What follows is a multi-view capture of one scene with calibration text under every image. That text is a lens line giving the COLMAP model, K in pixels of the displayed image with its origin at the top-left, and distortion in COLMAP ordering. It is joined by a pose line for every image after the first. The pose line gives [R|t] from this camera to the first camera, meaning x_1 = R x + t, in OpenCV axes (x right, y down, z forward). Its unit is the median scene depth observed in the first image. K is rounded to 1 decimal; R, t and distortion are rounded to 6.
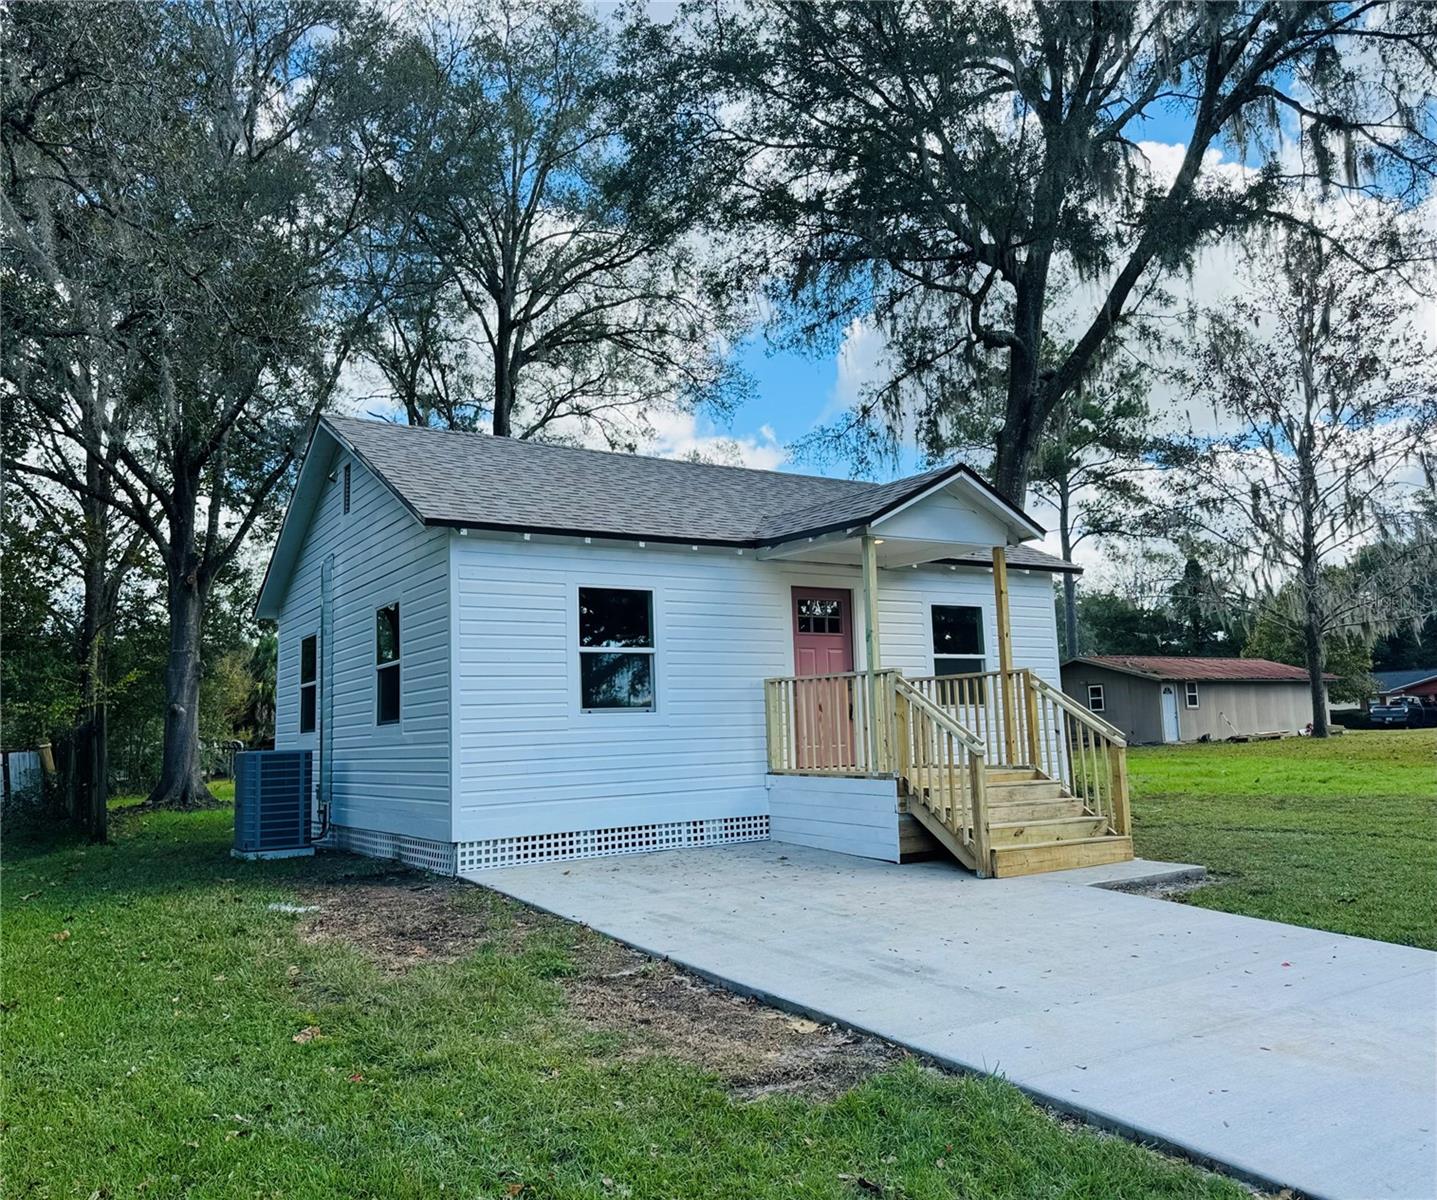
lens RADIAL K [[1092.2, 0, 718.5], [0, 1092.2, 600.0], [0, 0, 1]] dist [0.000720, 0.000070]
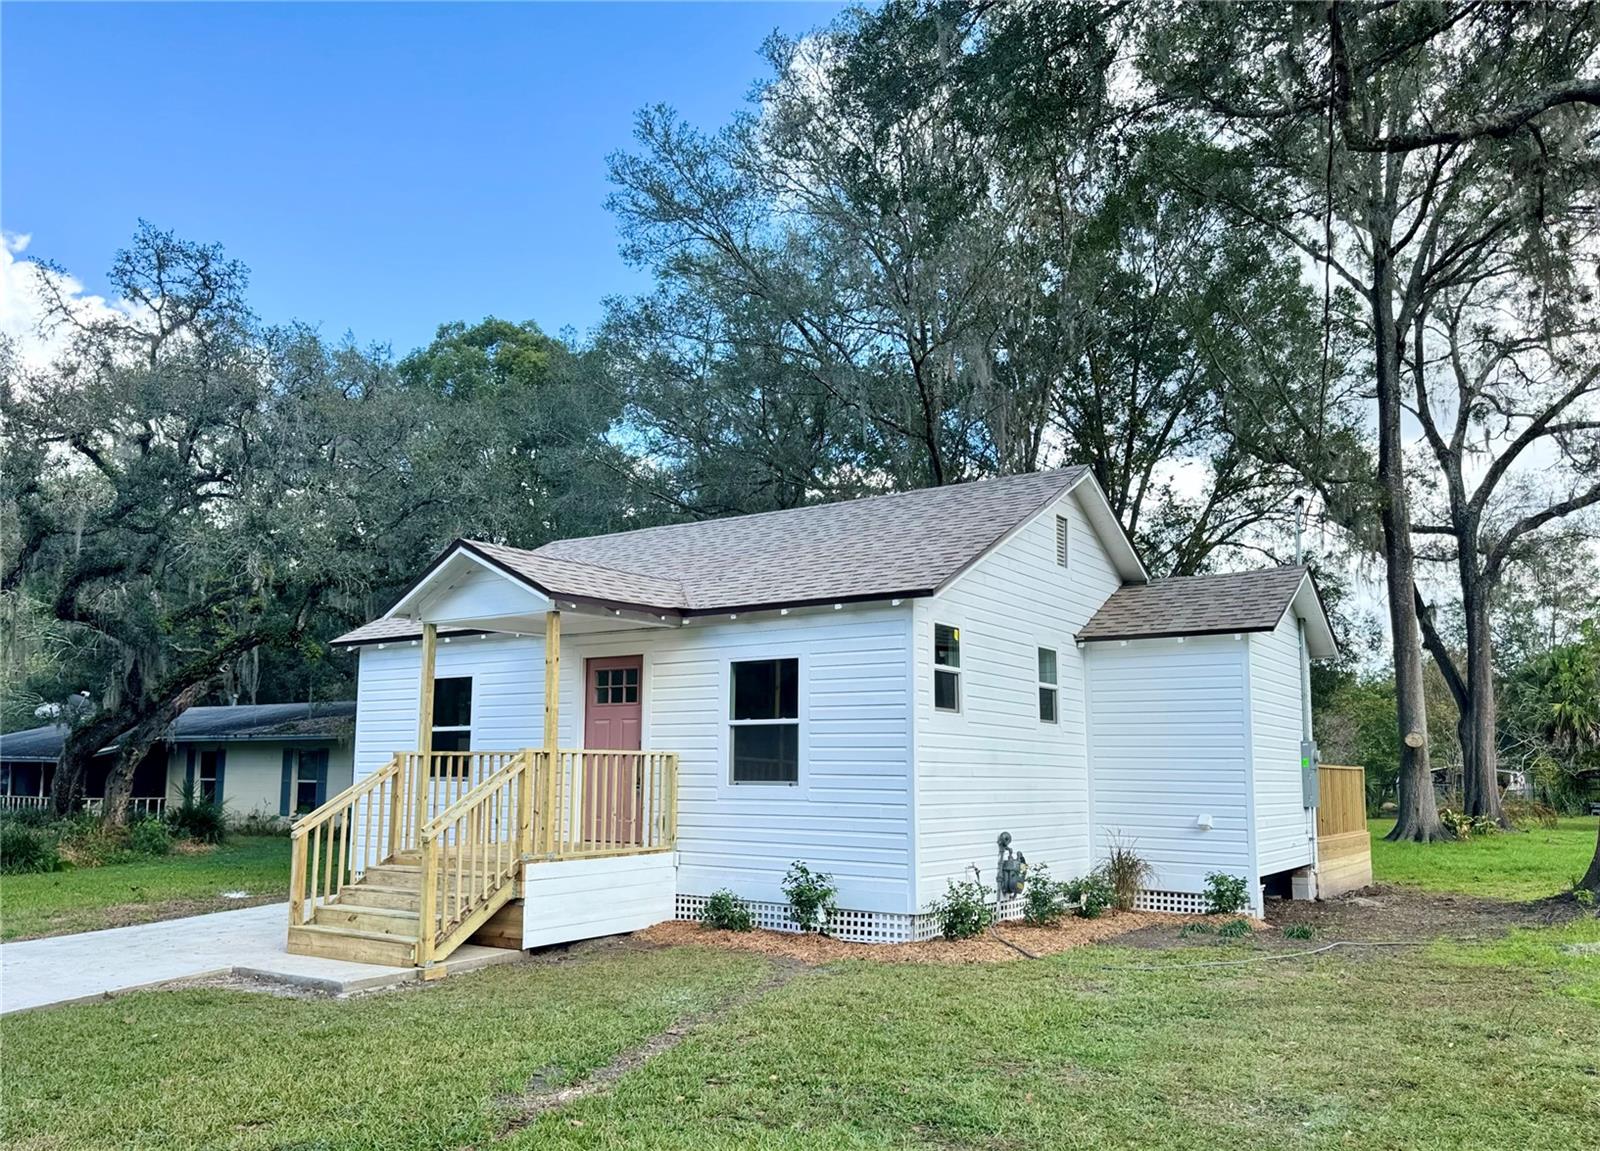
lens RADIAL K [[1205.0, 0, 800.0], [0, 1205.0, 575.5], [0, 0, 1]] dist [0.000644, -0.000002]
pose [[0.389667, -0.136625, -0.910765, 0.970121], [0.072065, 0.990426, -0.117742, 0.046937], [0.918132, -0.019754, 0.395782, 0.617799]]
